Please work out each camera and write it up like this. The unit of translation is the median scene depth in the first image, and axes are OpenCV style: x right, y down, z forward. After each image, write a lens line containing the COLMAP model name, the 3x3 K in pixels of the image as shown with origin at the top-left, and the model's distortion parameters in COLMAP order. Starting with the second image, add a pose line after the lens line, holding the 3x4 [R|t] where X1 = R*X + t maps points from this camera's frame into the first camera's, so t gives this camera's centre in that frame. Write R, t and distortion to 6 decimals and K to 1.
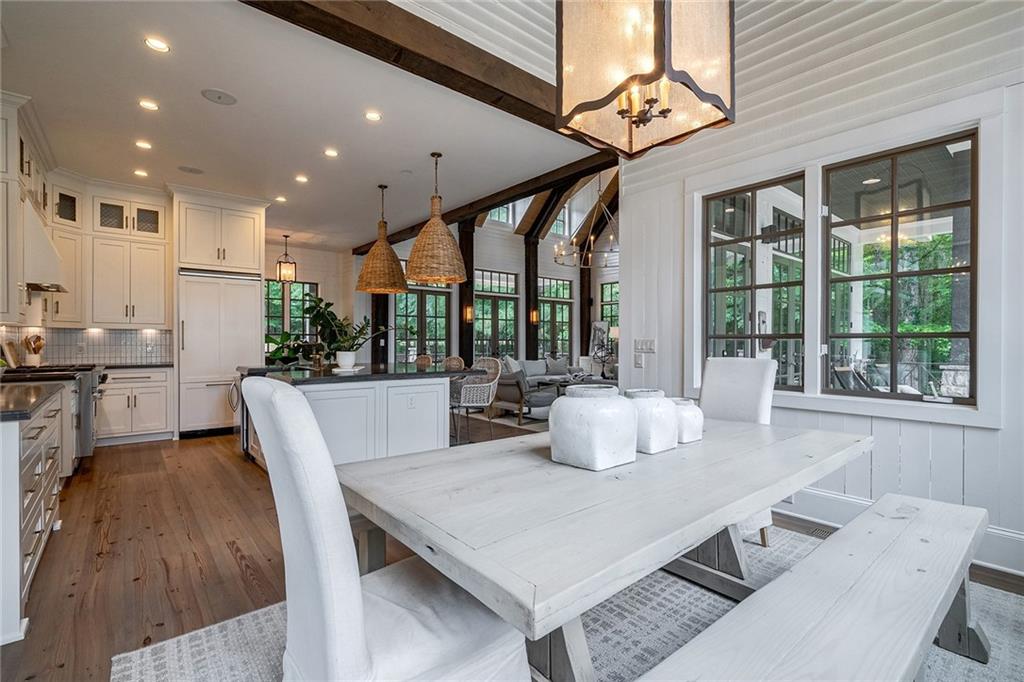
lens RADIAL K [[472.0, 0, 507.3], [0, 472.0, 342.1], [0, 0, 1]] dist [0.000699, -0.001431]
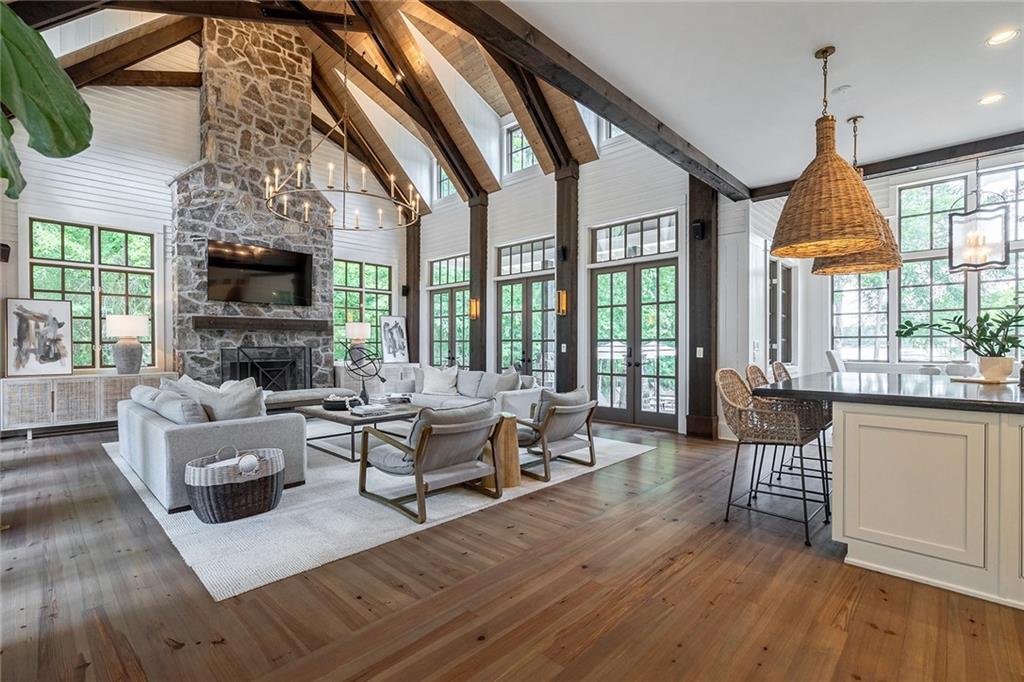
lens RADIAL K [[472.0, 0, 505.6], [0, 472.0, 344.4], [0, 0, 1]] dist [0.000699, -0.001431]
pose [[-0.126266, -0.002952, 0.991992, -0.758091], [0.002197, 0.999992, 0.003256, -0.003199], [-0.991994, 0.002590, -0.126258, 1.472233]]
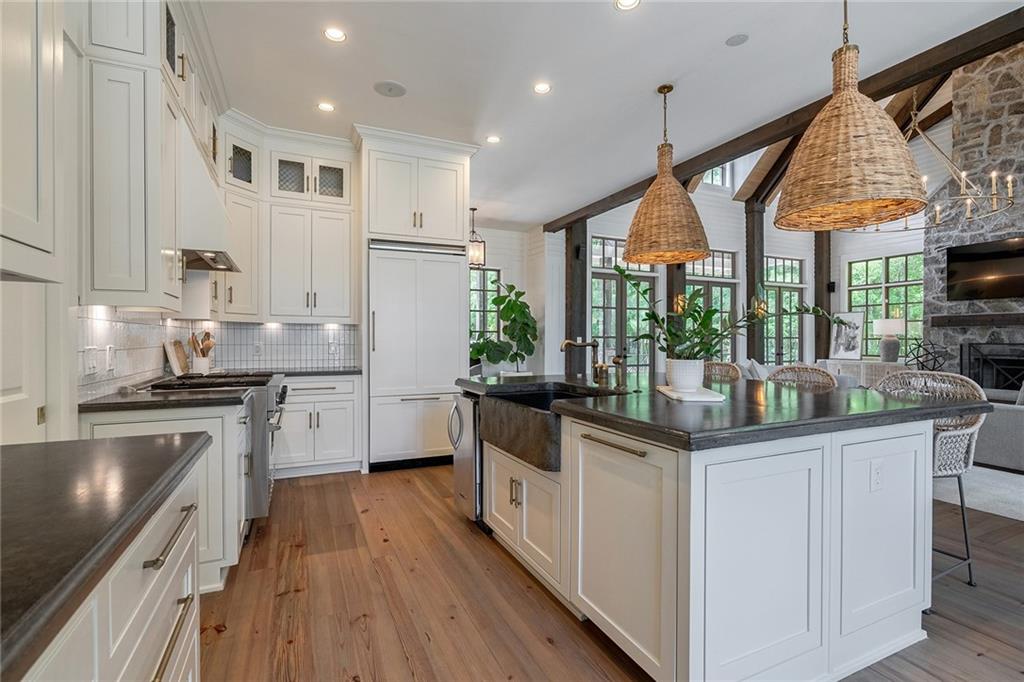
lens RADIAL K [[472.0, 0, 513.6], [0, 472.0, 341.6], [0, 0, 1]] dist [0.000699, -0.001431]
pose [[0.968729, 0.000824, -0.248121, -0.298147], [-0.000377, 0.999998, 0.001848, 0.000102], [0.248122, -0.001696, 0.968727, 0.346867]]
